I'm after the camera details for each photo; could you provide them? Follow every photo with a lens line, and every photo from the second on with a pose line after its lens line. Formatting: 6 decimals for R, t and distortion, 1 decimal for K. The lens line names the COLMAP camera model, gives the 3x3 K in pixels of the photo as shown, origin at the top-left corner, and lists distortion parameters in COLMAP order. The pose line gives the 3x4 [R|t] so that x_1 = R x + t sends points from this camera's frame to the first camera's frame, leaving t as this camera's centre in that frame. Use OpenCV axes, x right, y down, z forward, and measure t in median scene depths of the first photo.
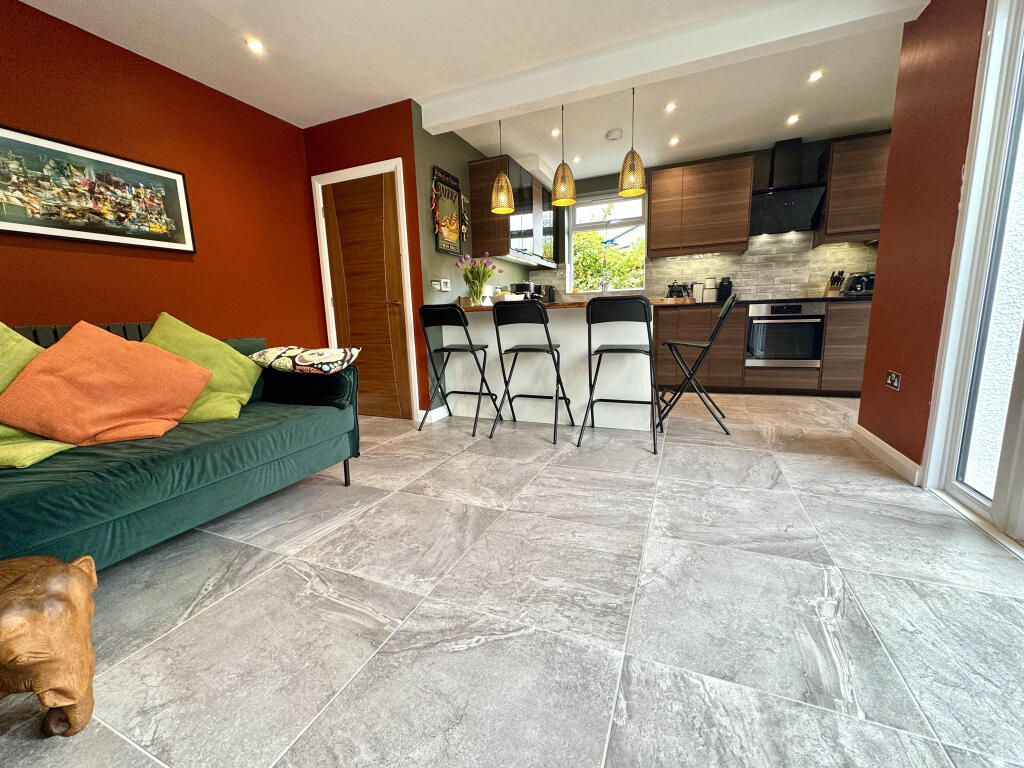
lens RADIAL K [[408.2, 0, 510.7], [0, 408.2, 383.1], [0, 0, 1]] dist [-0.001745, -0.000025]
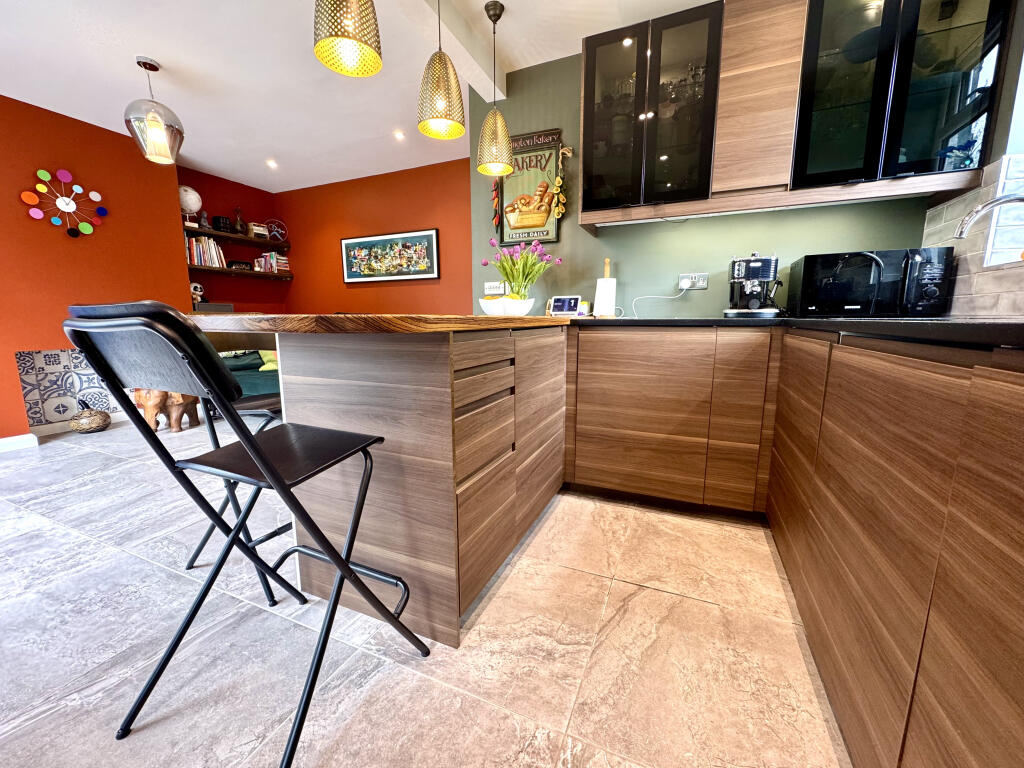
lens RADIAL K [[408.2, 0, 510.7], [0, 408.2, 383.1], [0, 0, 1]] dist [-0.001745, -0.000025]
pose [[-0.007391, 0.187489, -0.982239, 0.877154], [-0.165066, 0.968562, 0.186120, -0.283529], [0.986255, 0.163510, 0.023790, 1.376530]]
